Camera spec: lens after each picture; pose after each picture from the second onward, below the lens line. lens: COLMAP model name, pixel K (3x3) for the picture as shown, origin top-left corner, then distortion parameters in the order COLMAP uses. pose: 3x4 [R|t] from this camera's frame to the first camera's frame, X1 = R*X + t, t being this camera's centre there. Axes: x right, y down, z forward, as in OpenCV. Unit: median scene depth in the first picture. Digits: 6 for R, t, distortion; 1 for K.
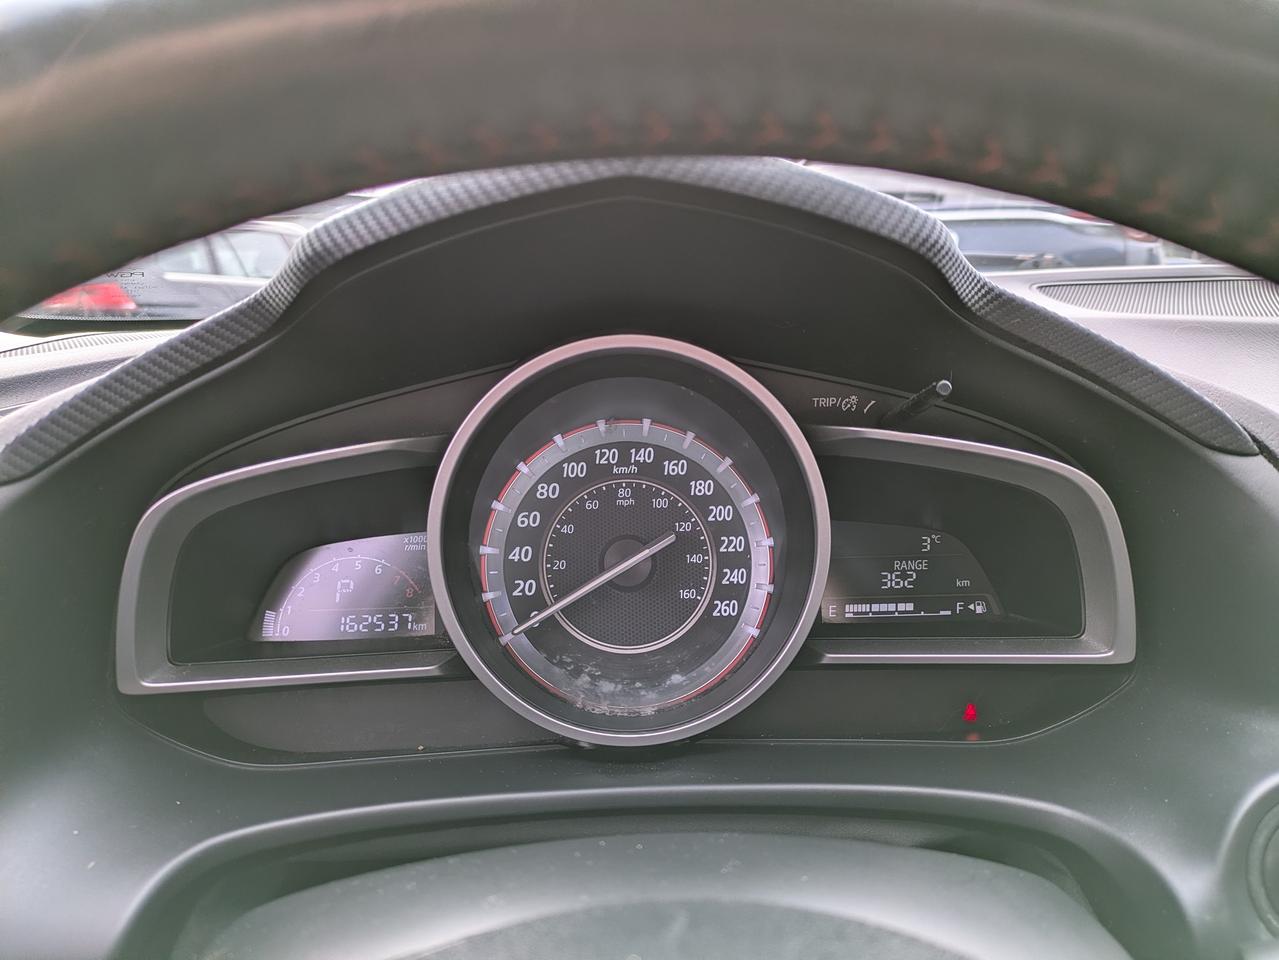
lens RADIAL K [[950.9, 0, 641.2], [0, 950.9, 485.4], [0, 0, 1]] dist [0.028906, 0.002680]
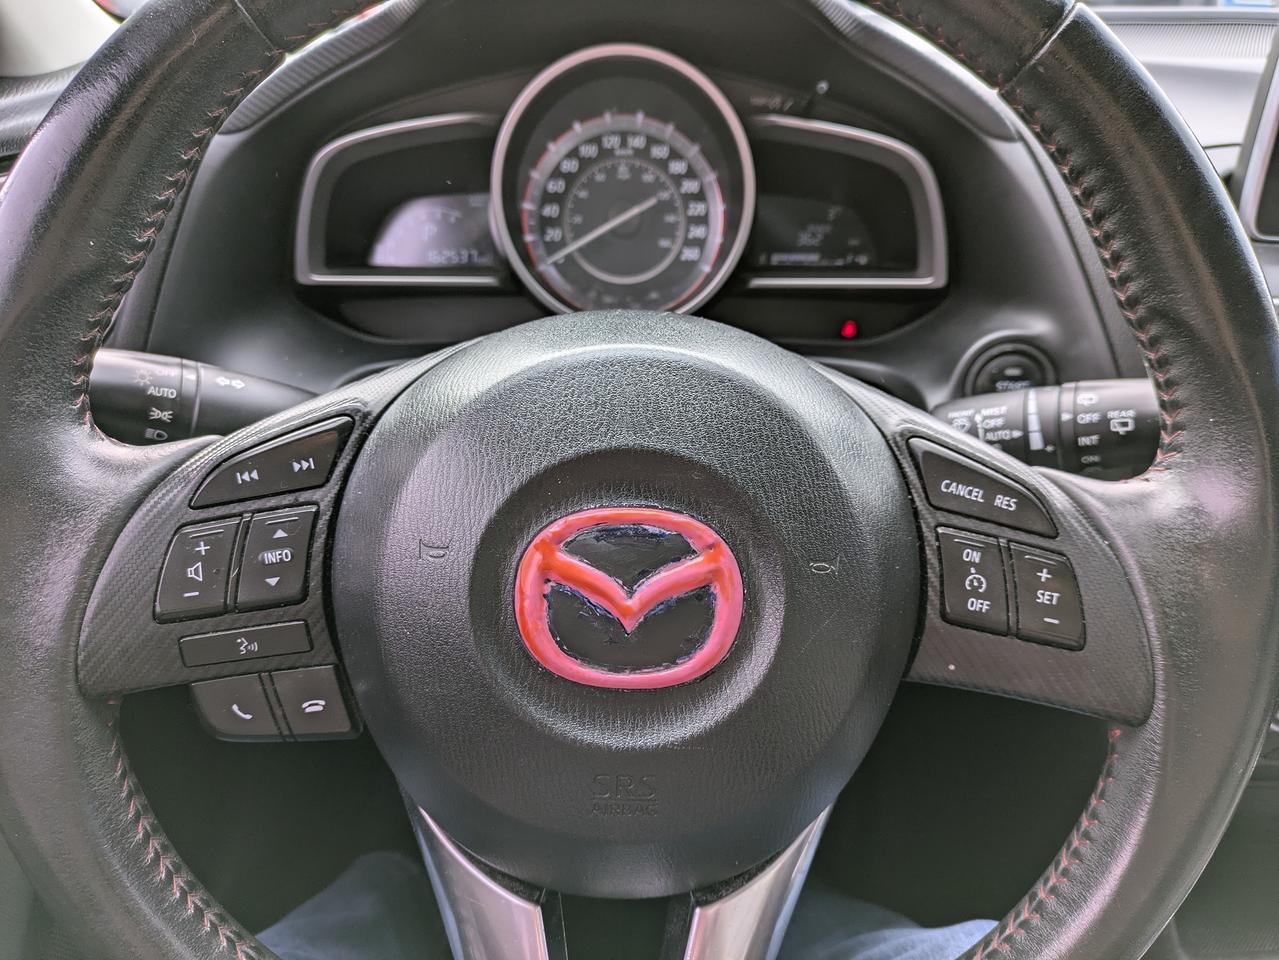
lens RADIAL K [[950.9, 0, 645.0], [0, 950.9, 476.1], [0, 0, 1]] dist [0.028906, 0.002680]
pose [[0.999404, 0.034219, 0.004631, 0.024323], [-0.034287, 0.967455, 0.250711, 0.094322], [0.004099, -0.250721, 0.968051, -0.502128]]
